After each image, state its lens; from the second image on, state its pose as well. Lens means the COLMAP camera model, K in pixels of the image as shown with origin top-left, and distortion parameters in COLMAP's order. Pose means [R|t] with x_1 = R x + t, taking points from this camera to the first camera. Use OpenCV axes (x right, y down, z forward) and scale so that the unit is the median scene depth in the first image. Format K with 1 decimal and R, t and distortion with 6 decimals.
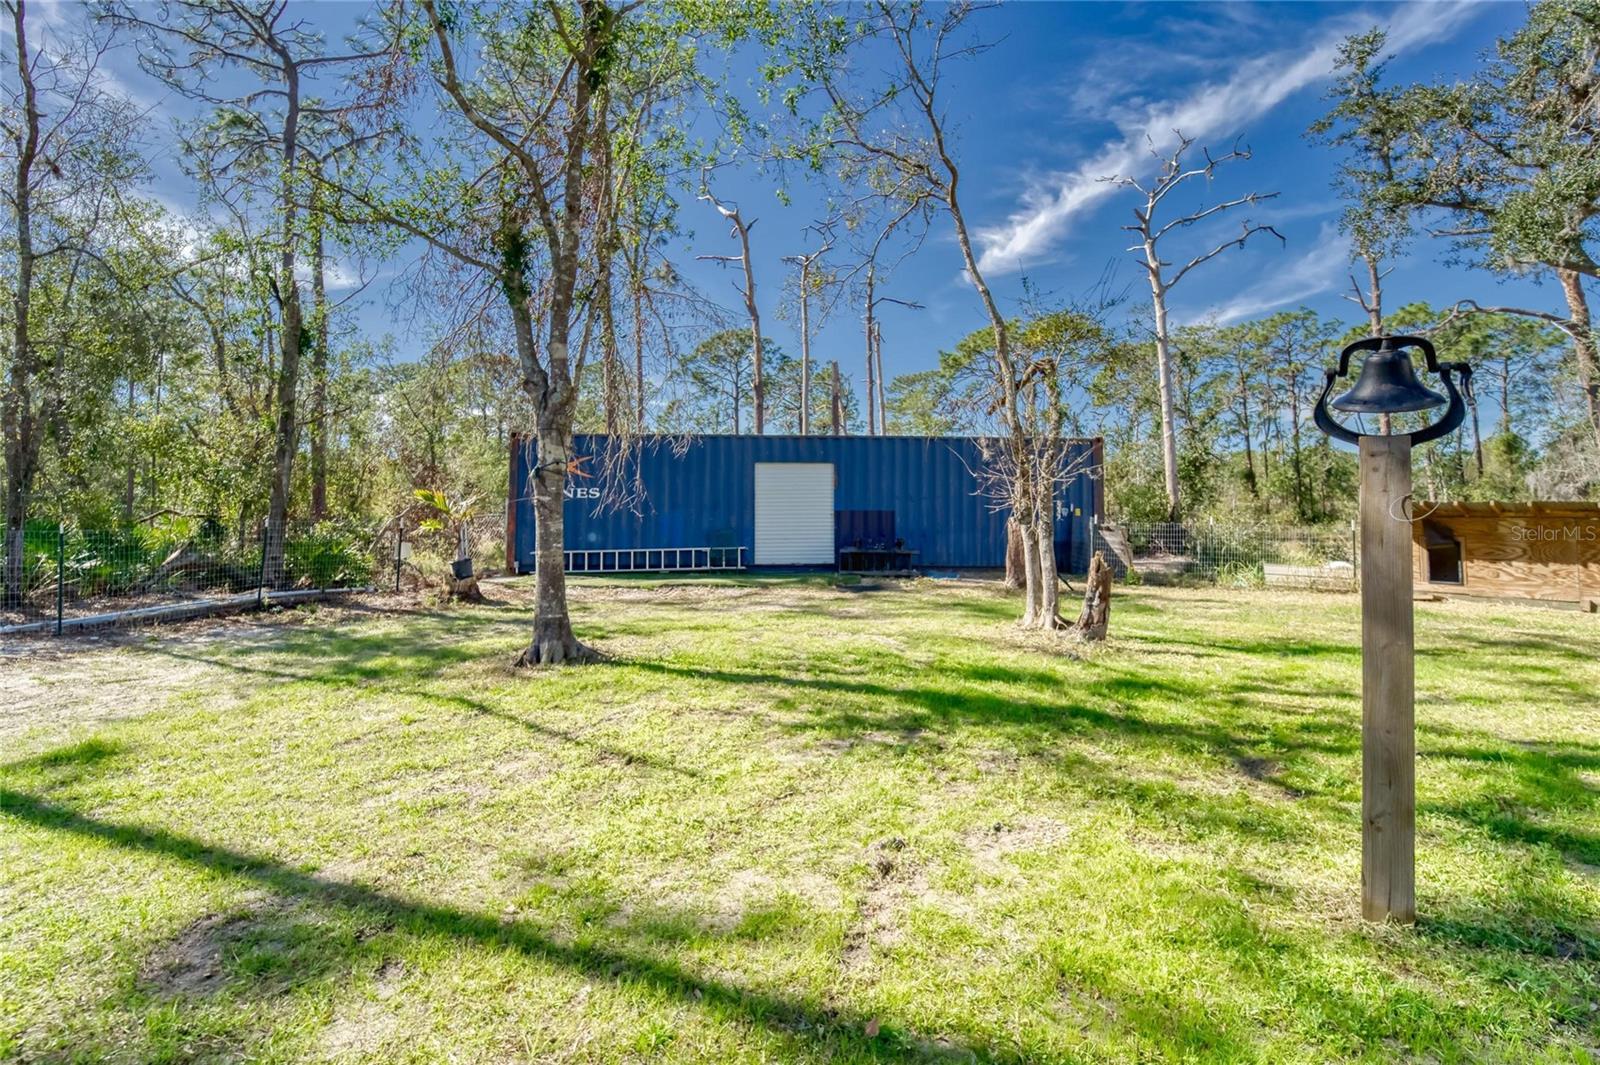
lens RADIAL K [[689.9, 0, 809.8], [0, 689.9, 483.7], [0, 0, 1]] dist [-0.012594, -0.001190]
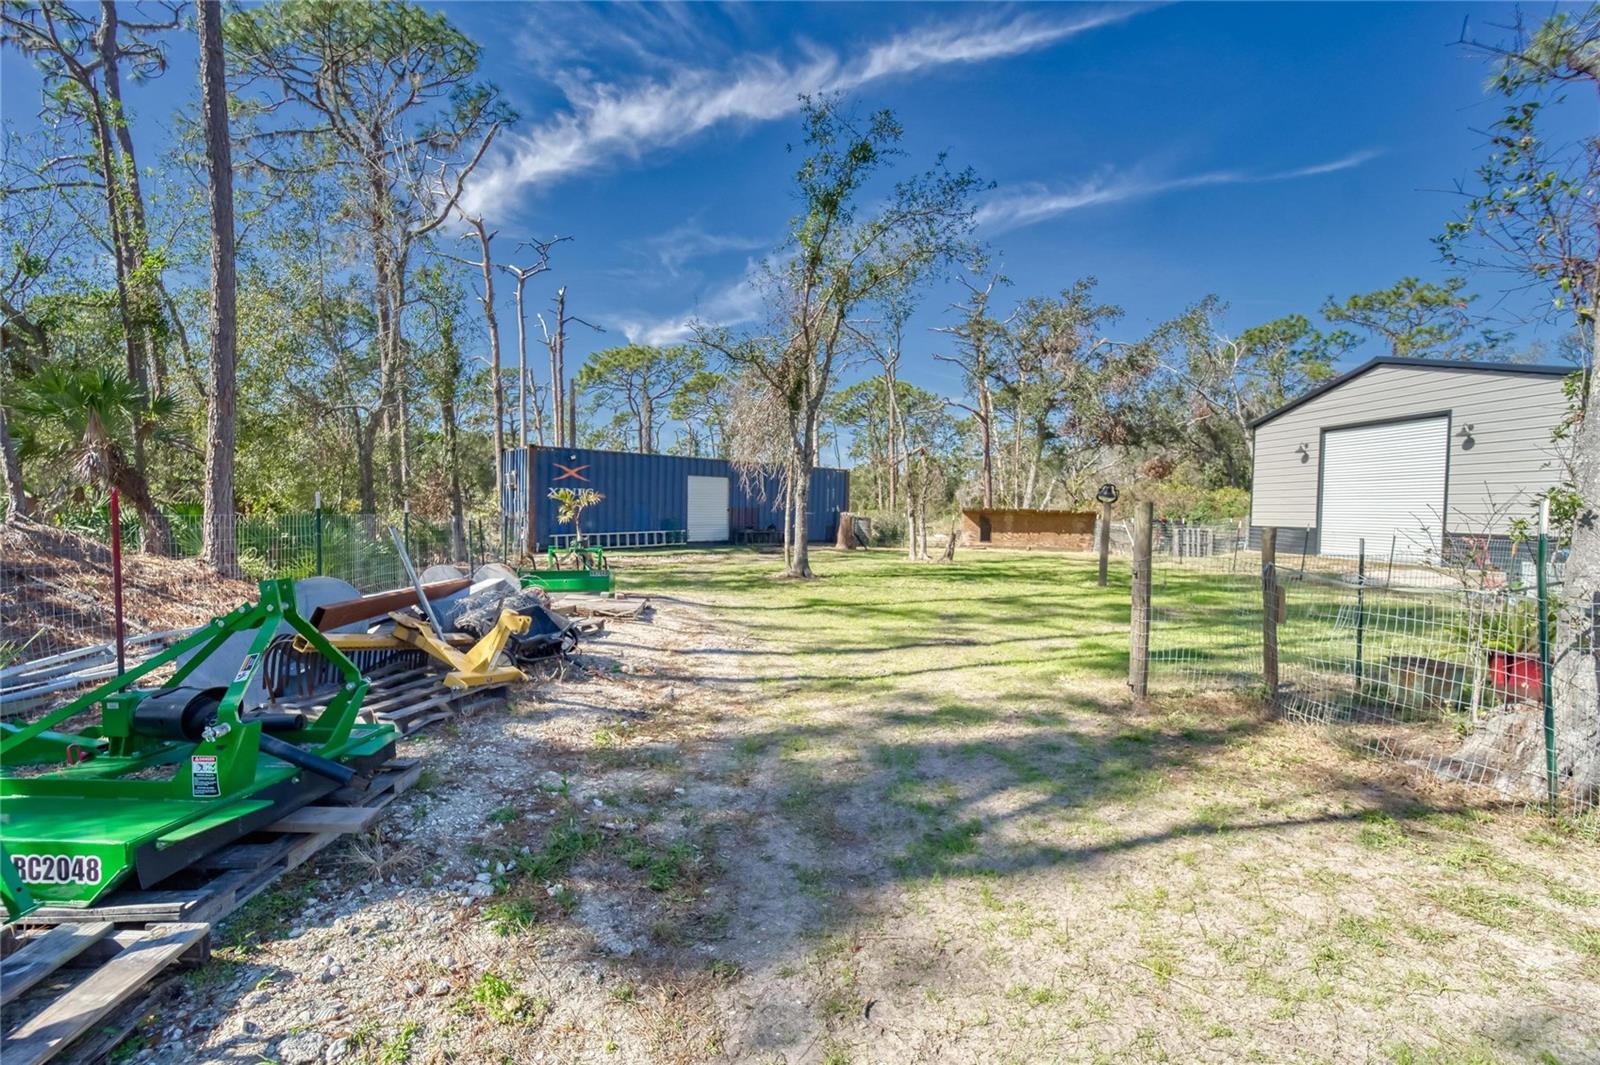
lens RADIAL K [[689.9, 0, 797.5], [0, 689.9, 542.0], [0, 0, 1]] dist [-0.012594, -0.001190]
pose [[0.769012, -0.018438, 0.638969, -0.857389], [-0.040760, 0.996135, 0.077800, -0.011525], [-0.637934, -0.085874, 0.765288, -0.326553]]
